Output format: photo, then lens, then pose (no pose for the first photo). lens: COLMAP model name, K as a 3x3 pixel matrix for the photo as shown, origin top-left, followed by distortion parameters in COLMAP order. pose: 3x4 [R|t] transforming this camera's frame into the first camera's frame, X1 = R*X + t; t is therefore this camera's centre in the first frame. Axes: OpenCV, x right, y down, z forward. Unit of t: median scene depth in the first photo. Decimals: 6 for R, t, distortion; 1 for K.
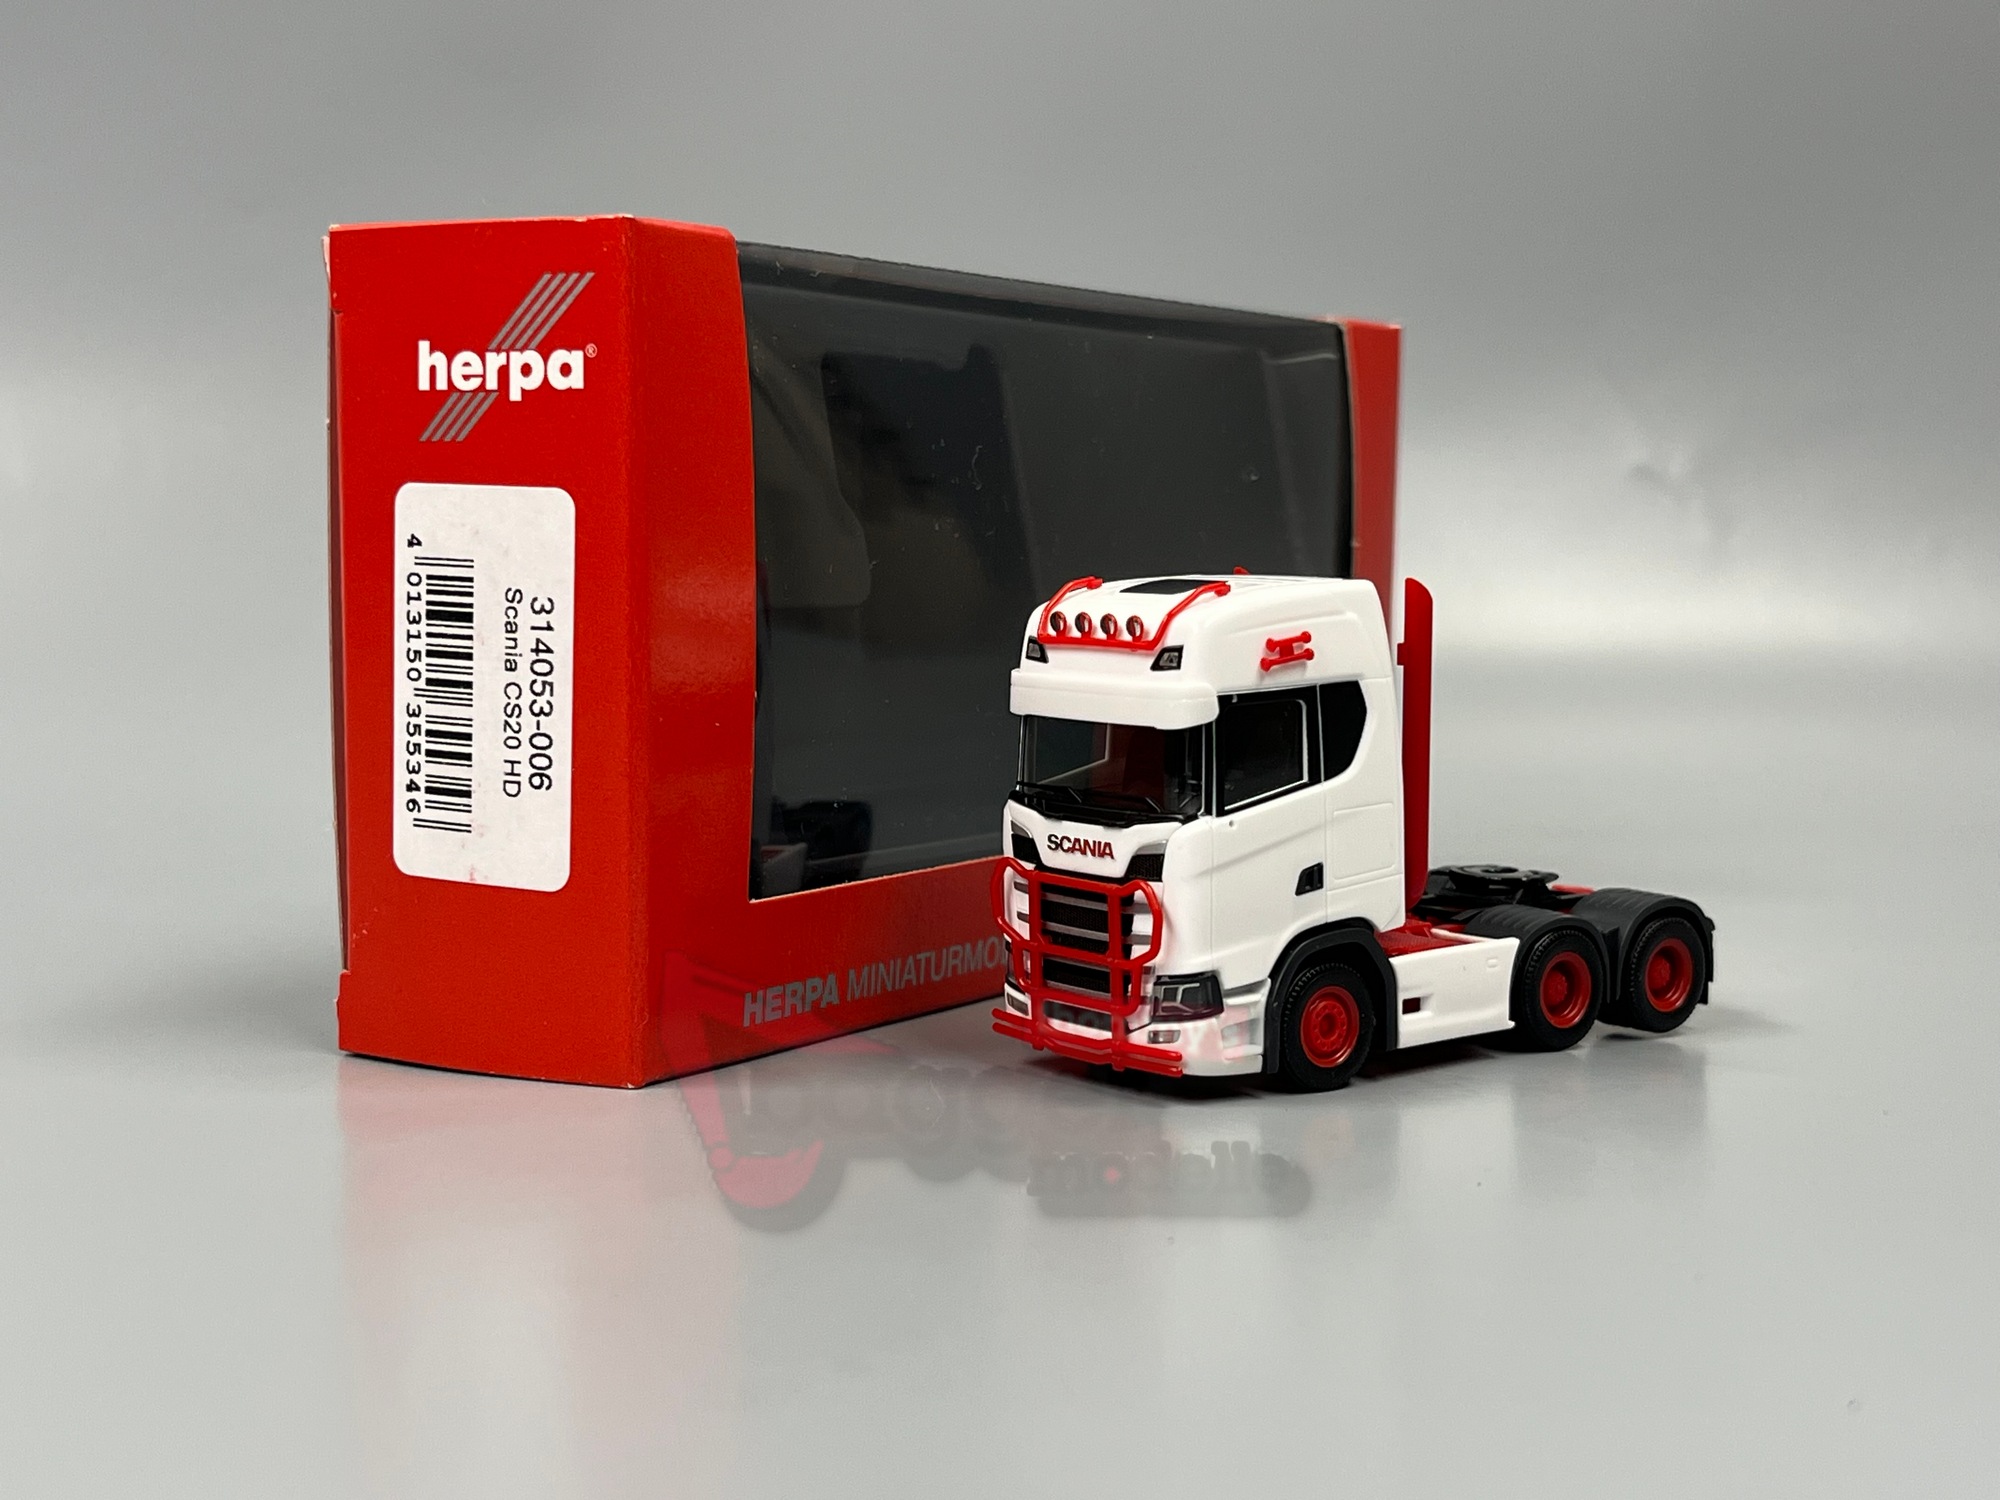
lens RADIAL K [[2798.9, 0, 996.3], [0, 2798.9, 736.0], [0, 0, 1]] dist [-0.041385, 0.000000]
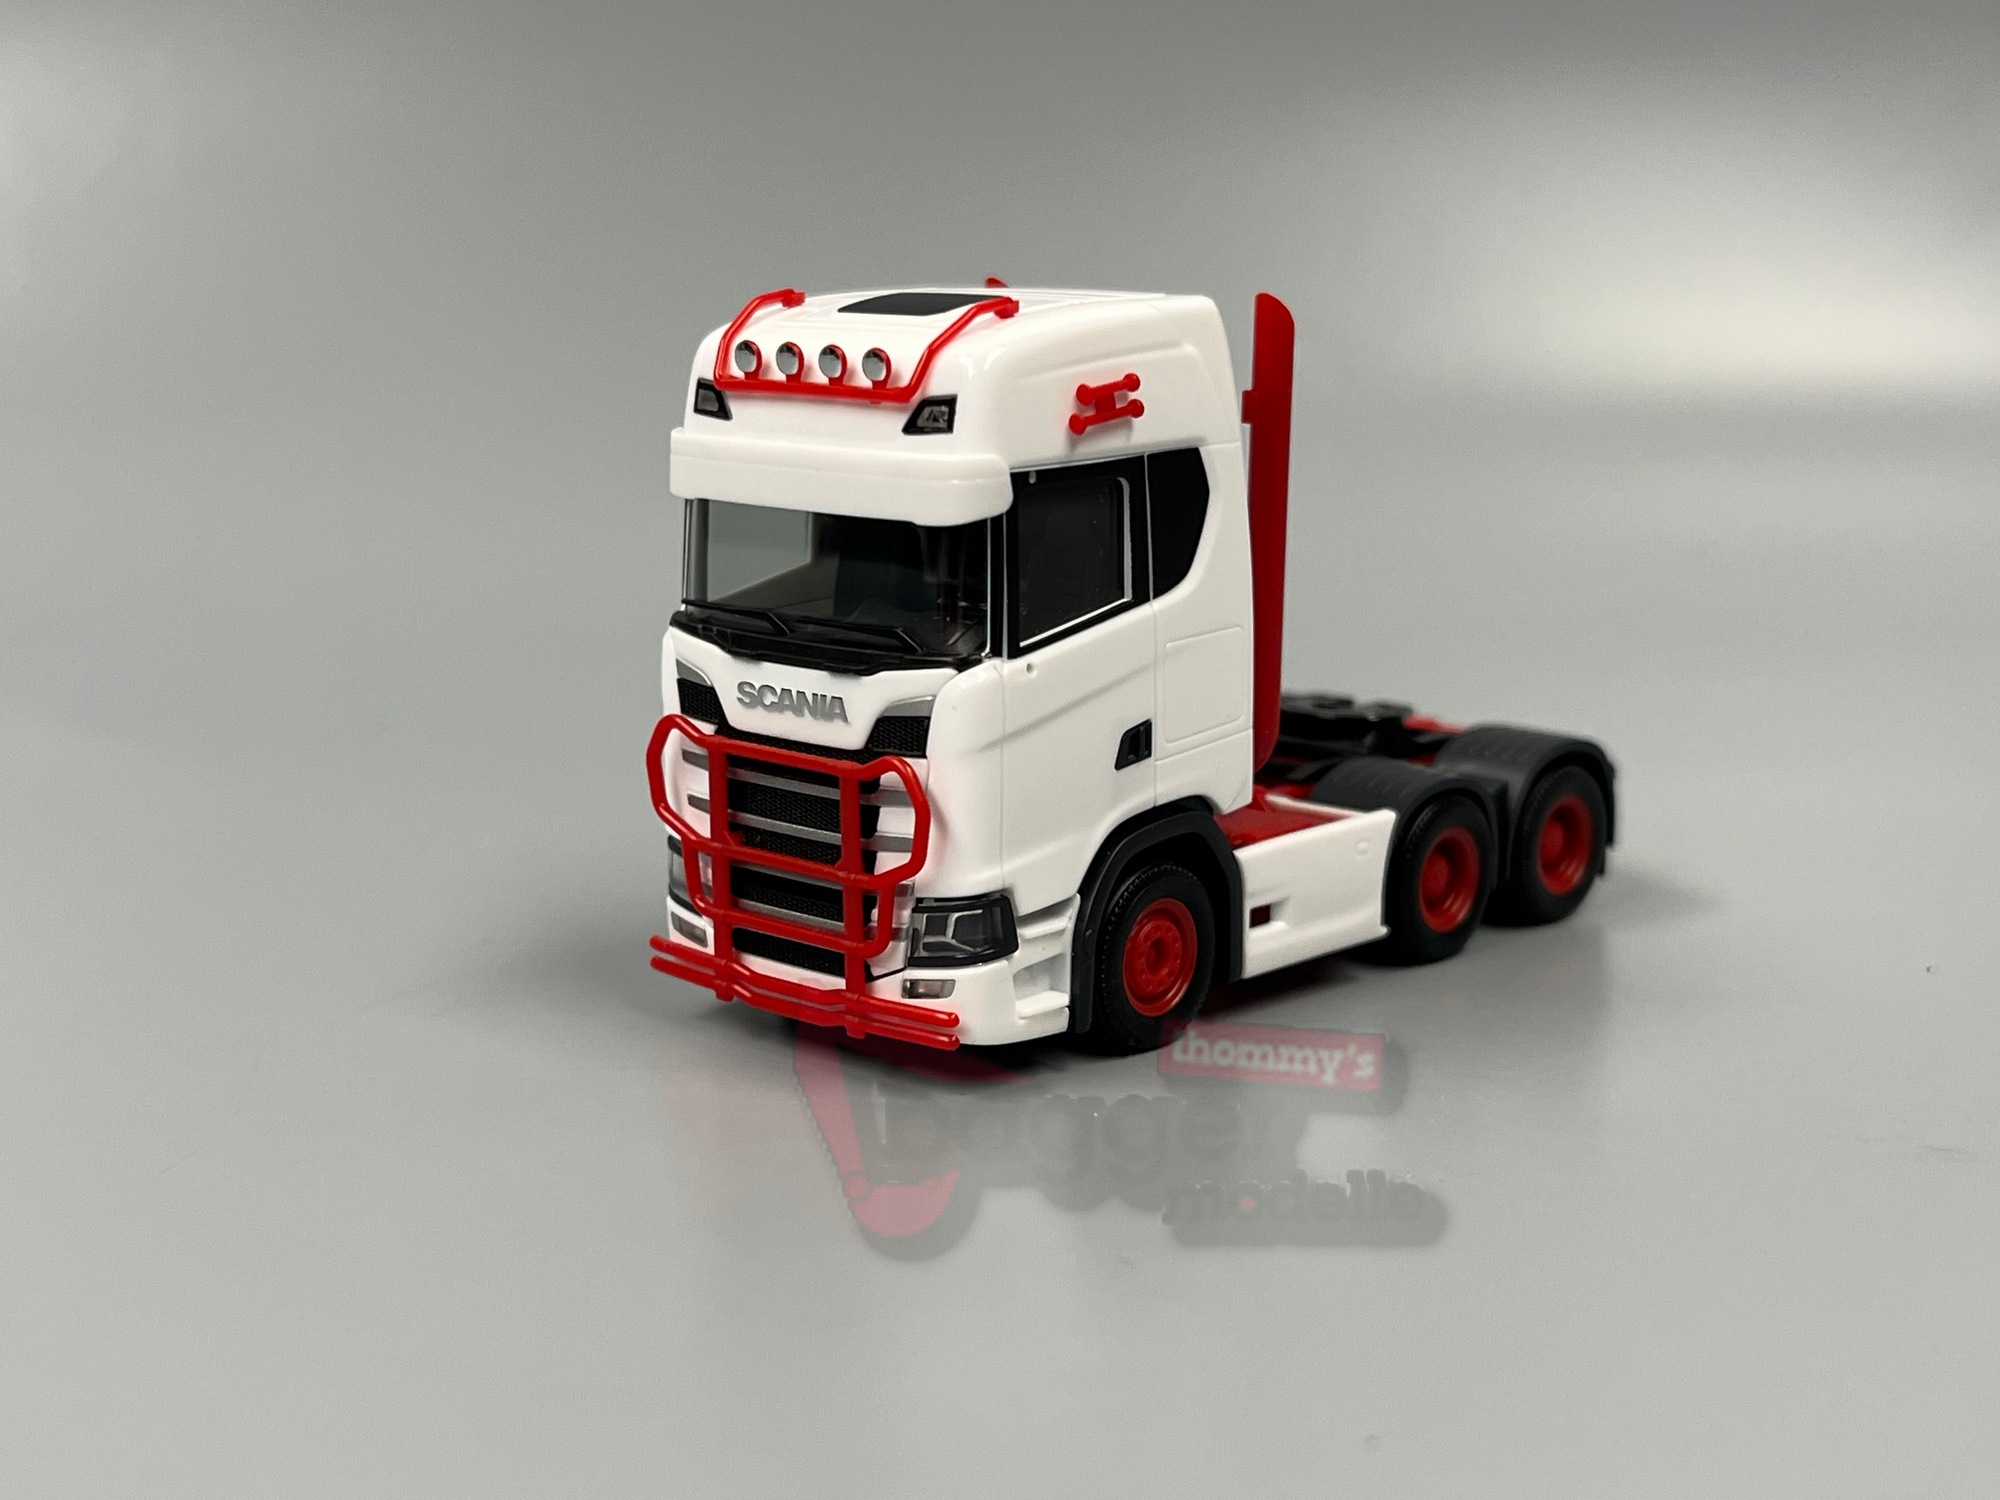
lens RADIAL K [[2792.1, 0, 1003.2], [0, 2792.1, 762.6], [0, 0, 1]] dist [0.099916, 0.000000]
pose [[0.982717, -0.023597, 0.183606, -0.041781], [0.003852, 0.994234, 0.107160, -0.016458], [-0.185076, -0.104601, 0.977141, 0.340723]]
